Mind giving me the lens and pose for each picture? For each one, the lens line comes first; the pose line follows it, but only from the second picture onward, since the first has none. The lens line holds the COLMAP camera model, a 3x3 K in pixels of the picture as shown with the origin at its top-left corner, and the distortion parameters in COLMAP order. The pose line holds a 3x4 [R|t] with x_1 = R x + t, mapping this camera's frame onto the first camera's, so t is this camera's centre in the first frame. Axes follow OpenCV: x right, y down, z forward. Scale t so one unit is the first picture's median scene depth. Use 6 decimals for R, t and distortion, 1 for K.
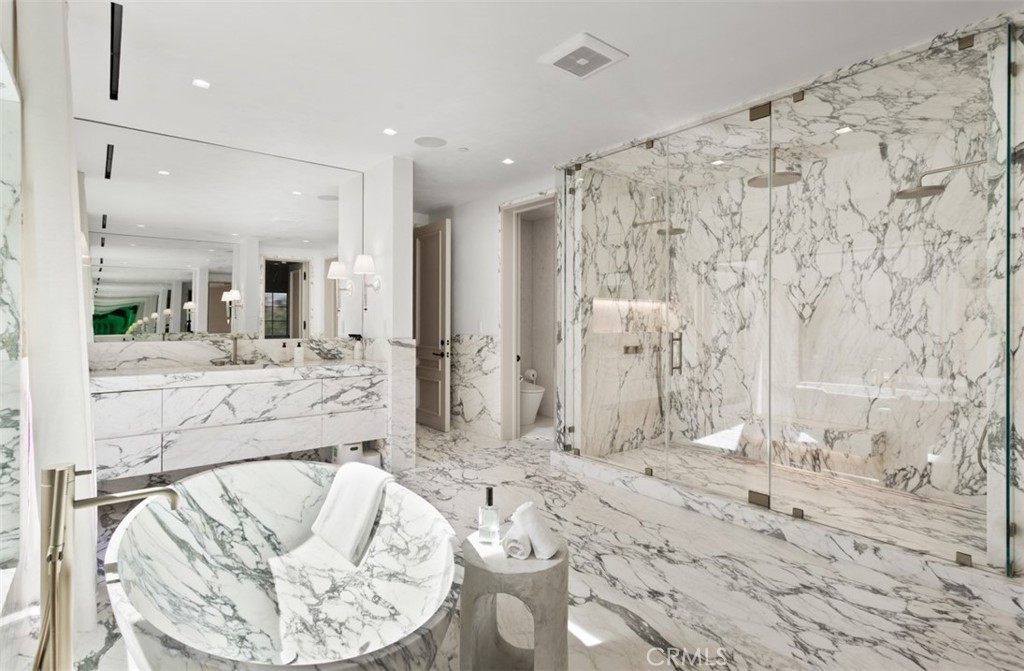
lens RADIAL K [[488.7, 0, 508.7], [0, 488.7, 321.4], [0, 0, 1]] dist [0.000895, 0.000283]
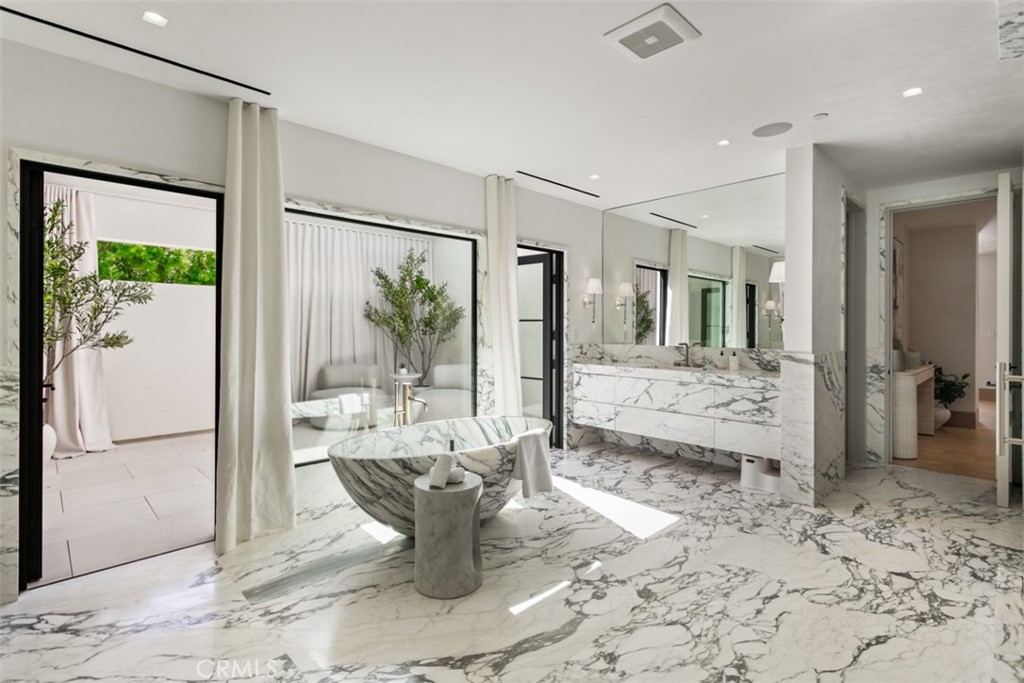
lens RADIAL K [[501.1, 0, 517.2], [0, 501.1, 327.1], [0, 0, 1]] dist [0.001751, -0.000204]
pose [[0.108248, -0.002901, -0.994120, 0.823278], [-0.002036, 0.999993, -0.003139, -0.009119], [0.994122, 0.002364, 0.108242, 0.533986]]
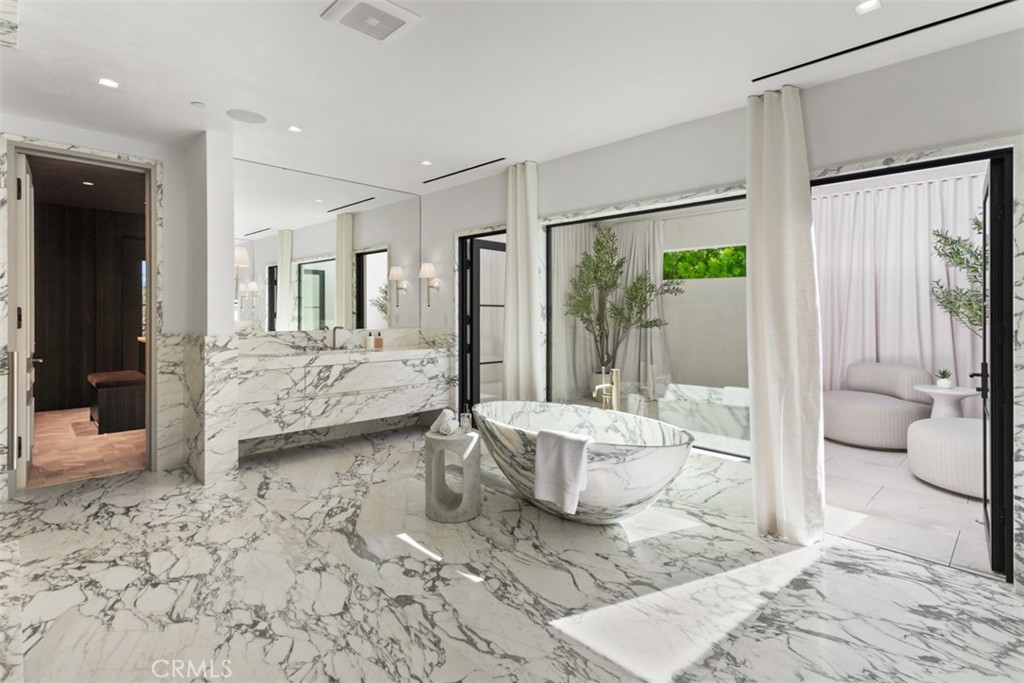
lens RADIAL K [[494.4, 0, 509.3], [0, 494.4, 313.4], [0, 0, 1]] dist [0.003053, 0.000640]
pose [[-0.994397, -0.007298, -0.105455, 0.001569], [-0.007661, 0.999966, 0.003034, -0.013421], [0.105429, 0.003825, -0.994419, 1.533895]]
